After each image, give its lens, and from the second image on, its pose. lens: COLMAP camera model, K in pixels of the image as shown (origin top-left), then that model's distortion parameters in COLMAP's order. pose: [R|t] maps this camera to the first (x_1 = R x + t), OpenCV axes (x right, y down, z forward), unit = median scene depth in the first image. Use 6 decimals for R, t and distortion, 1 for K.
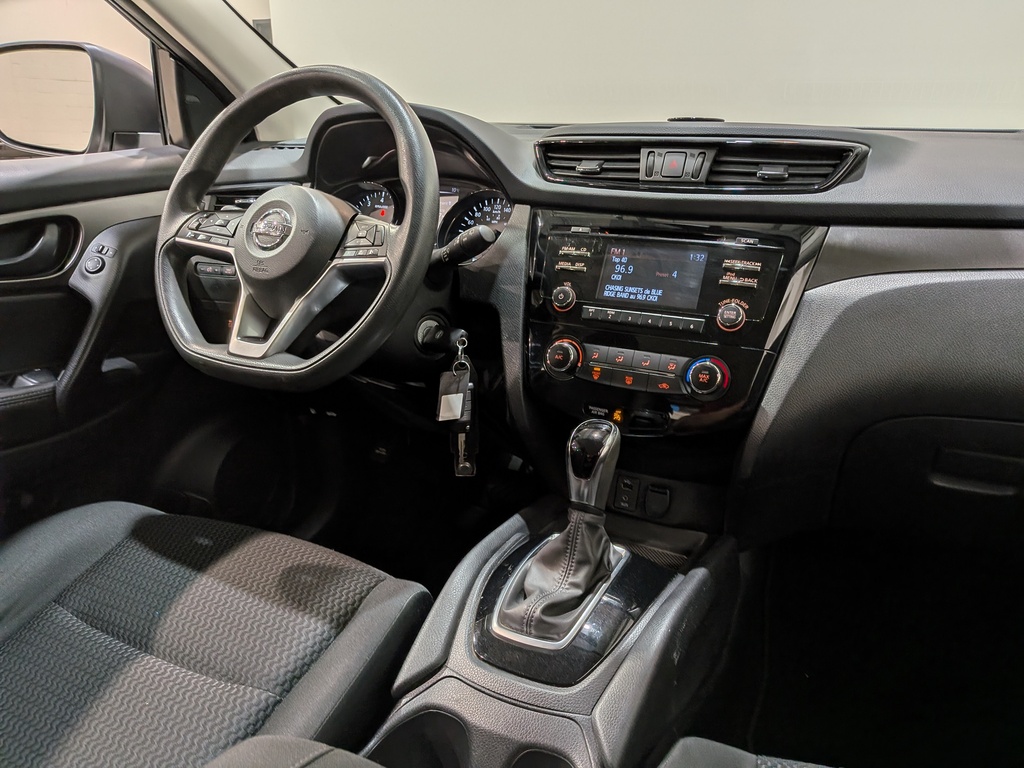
lens RADIAL K [[753.4, 0, 517.4], [0, 753.4, 407.7], [0, 0, 1]] dist [0.096784, -0.190594]
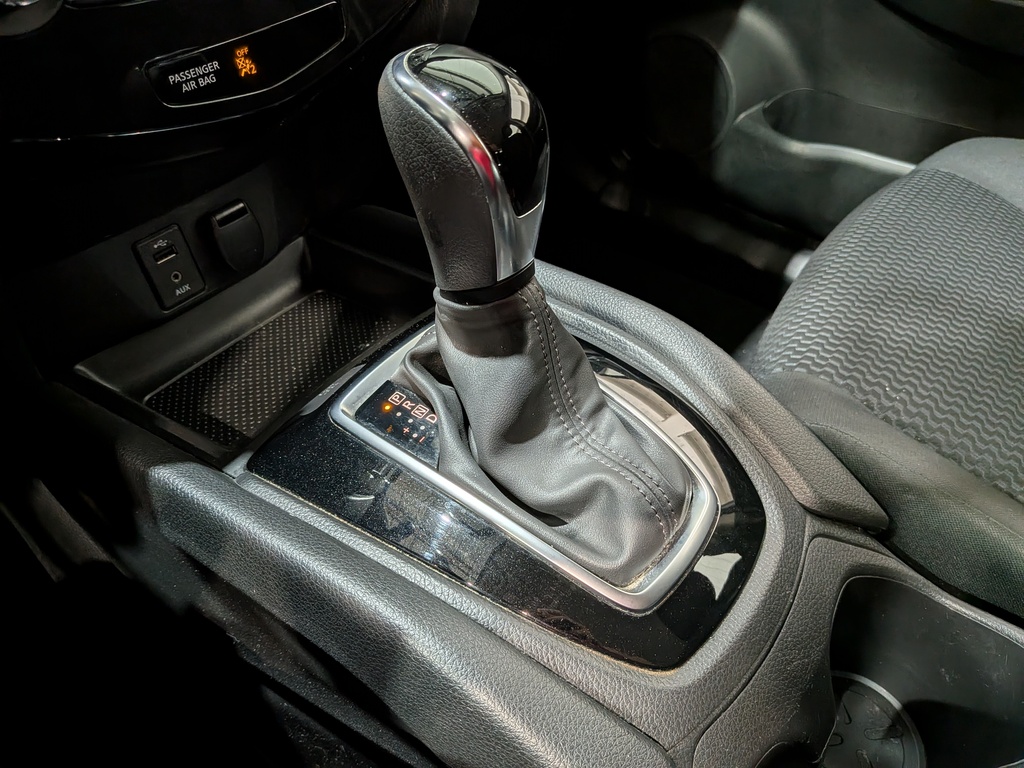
lens RADIAL K [[759.5, 0, 517.6], [0, 759.5, 401.4], [0, 0, 1]] dist [0.077709, -0.134231]
pose [[0.184636, -0.710317, 0.679234, -0.214023], [0.289773, 0.699739, 0.652991, -0.080154], [-0.939117, 0.076258, 0.335028, 0.757823]]
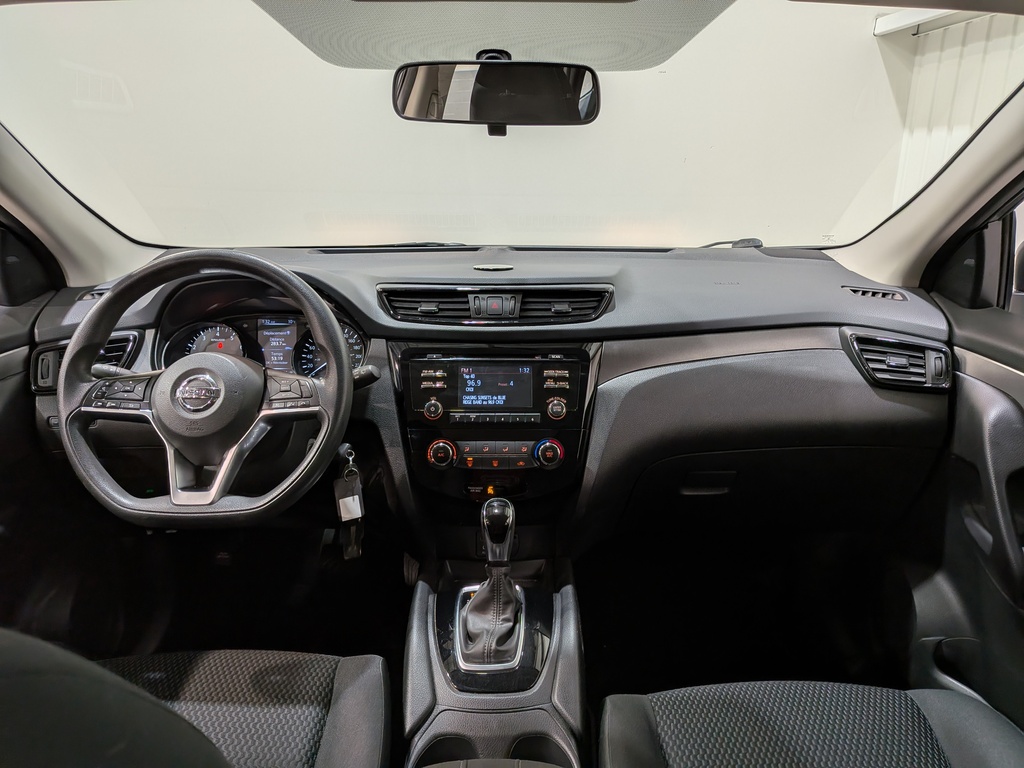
lens RADIAL K [[759.5, 0, 517.6], [0, 759.5, 401.4], [0, 0, 1]] dist [0.077709, -0.134231]
pose [[0.890569, -0.146924, 0.430464, -0.390464], [0.164634, 0.986347, -0.003948, -0.134264], [-0.424007, 0.074385, 0.902599, -0.273060]]
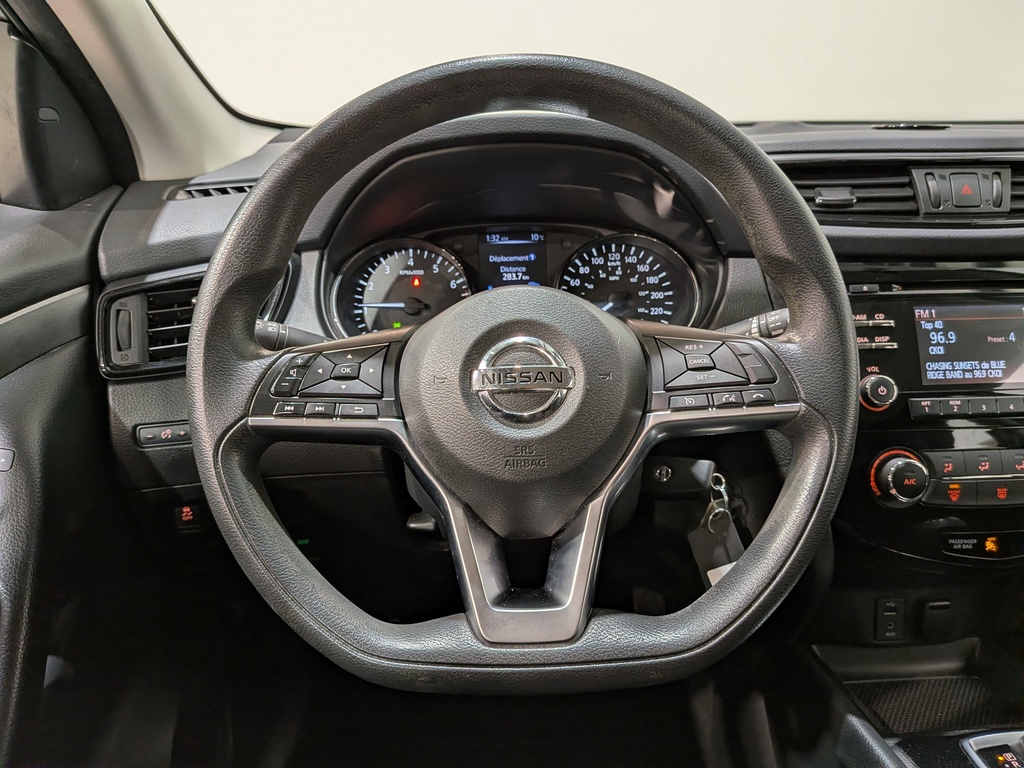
lens RADIAL K [[757.2, 0, 515.6], [0, 757.2, 387.9], [0, 0, 1]] dist [0.072925, -0.130299]
pose [[0.880685, -0.189373, 0.434202, -0.541528], [0.188383, 0.981028, 0.045772, -0.249609], [-0.434632, 0.041485, 0.899652, 0.540105]]
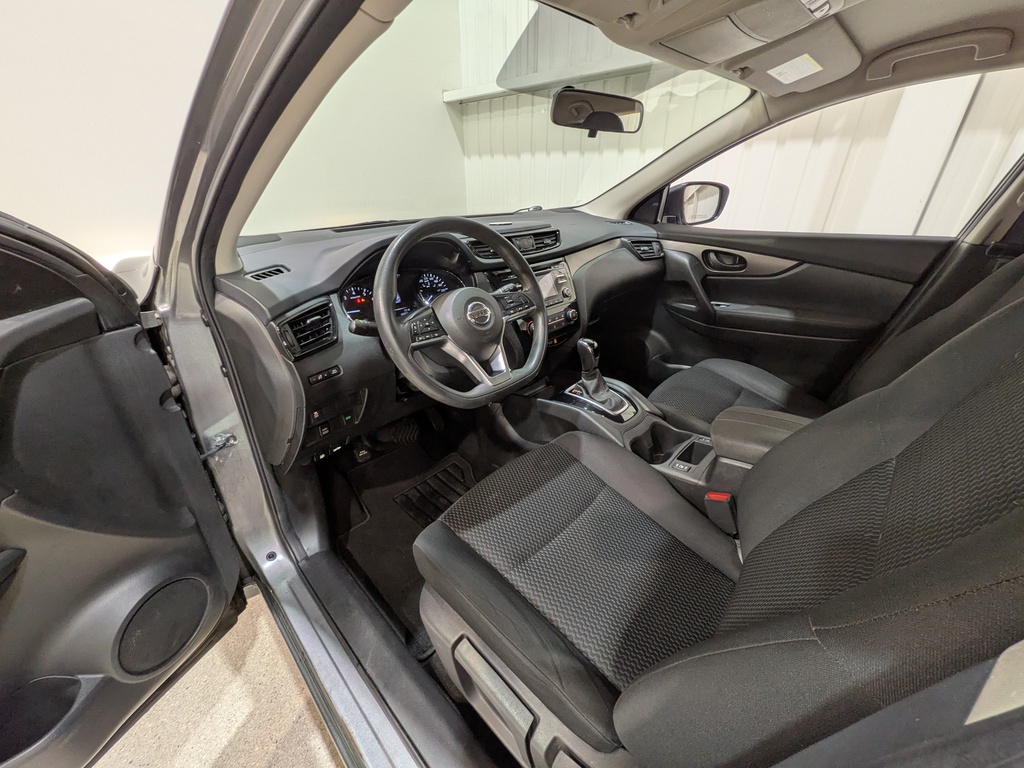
lens RADIAL K [[412.7, 0, 522.0], [0, 412.7, 380.4], [0, 0, 1]] dist [0.019613, 0.000098]
pose [[0.300395, -0.432159, 0.850295, -1.169536], [0.344291, 0.880494, 0.325876, -0.373455], [-0.889509, 0.194857, 0.413284, 0.537976]]
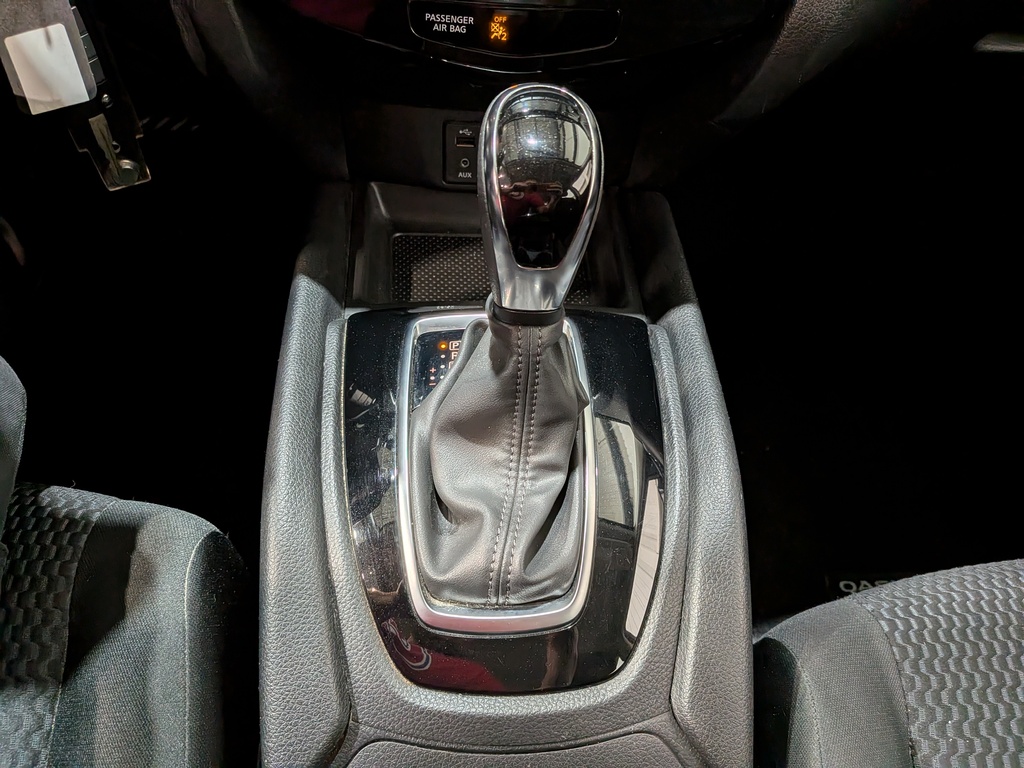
lens RADIAL K [[759.5, 0, 517.6], [0, 759.5, 401.4], [0, 0, 1]] dist [0.077709, -0.134231]
pose [[0.877790, -0.360241, 0.315770, -0.068474], [0.105520, 0.788376, 0.606076, -0.084111], [-0.467279, -0.498688, 0.730042, 0.575324]]
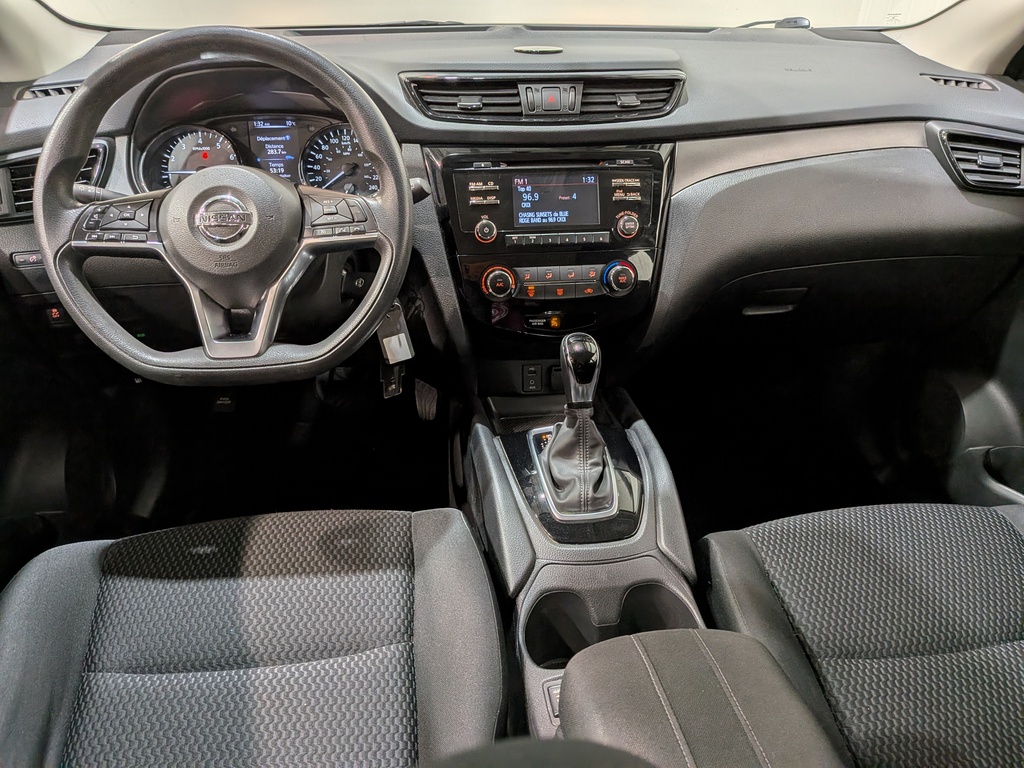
lens RADIAL K [[757.2, 0, 515.6], [0, 757.2, 387.9], [0, 0, 1]] dist [0.072925, -0.130299]
pose [[0.832466, -0.285771, 0.474695, -0.523016], [0.189063, 0.951819, 0.241446, -0.193481], [-0.520822, -0.111248, 0.846386, -0.005529]]
